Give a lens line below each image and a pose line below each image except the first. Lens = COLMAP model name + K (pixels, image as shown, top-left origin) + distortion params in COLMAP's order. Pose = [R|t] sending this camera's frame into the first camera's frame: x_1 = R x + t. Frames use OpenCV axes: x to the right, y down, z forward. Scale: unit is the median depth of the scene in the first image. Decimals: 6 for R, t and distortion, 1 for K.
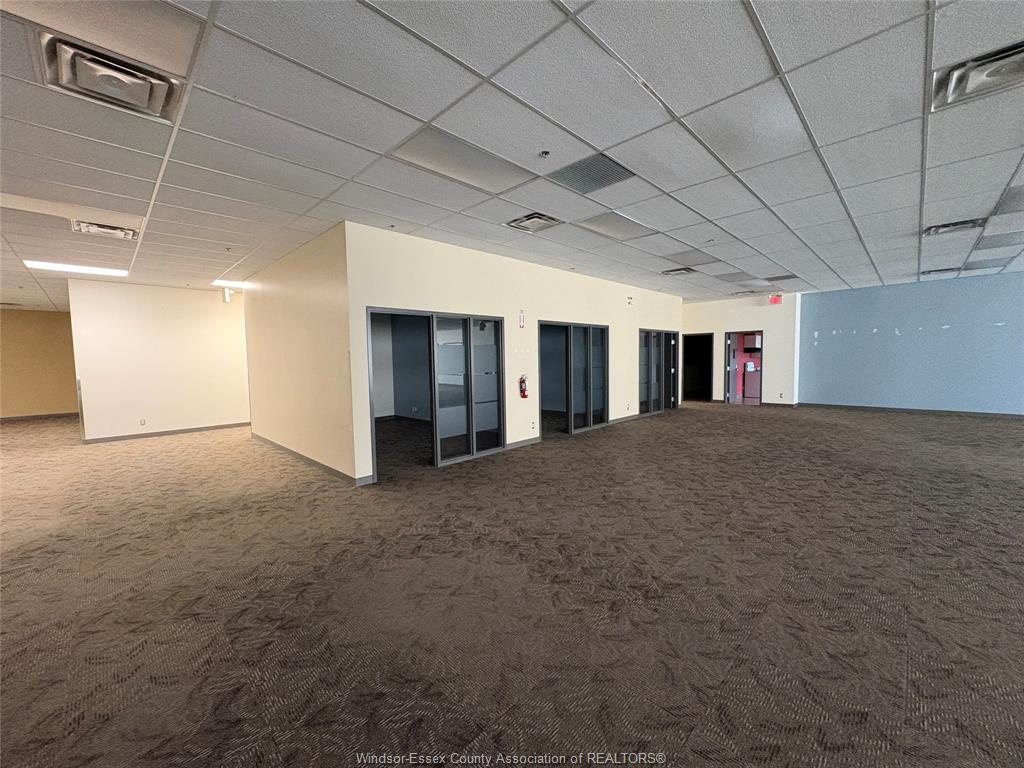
lens RADIAL K [[408.0, 0, 512.5], [0, 408.0, 382.3], [0, 0, 1]] dist [-0.000297, 0.000132]
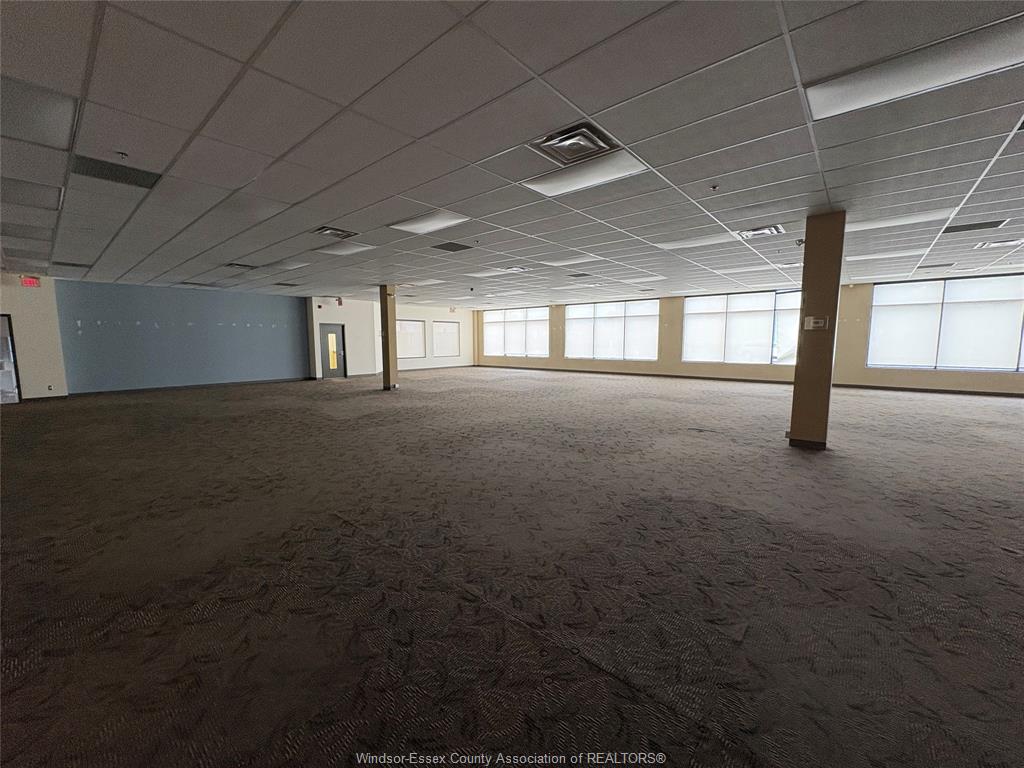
lens RADIAL K [[408.0, 0, 512.5], [0, 408.0, 382.3], [0, 0, 1]] dist [-0.000297, 0.000132]
pose [[-0.076546, -0.082269, 0.993666, -1.020868], [0.059861, 0.994413, 0.086943, 0.009092], [-0.995267, 0.066137, -0.071193, 0.073674]]
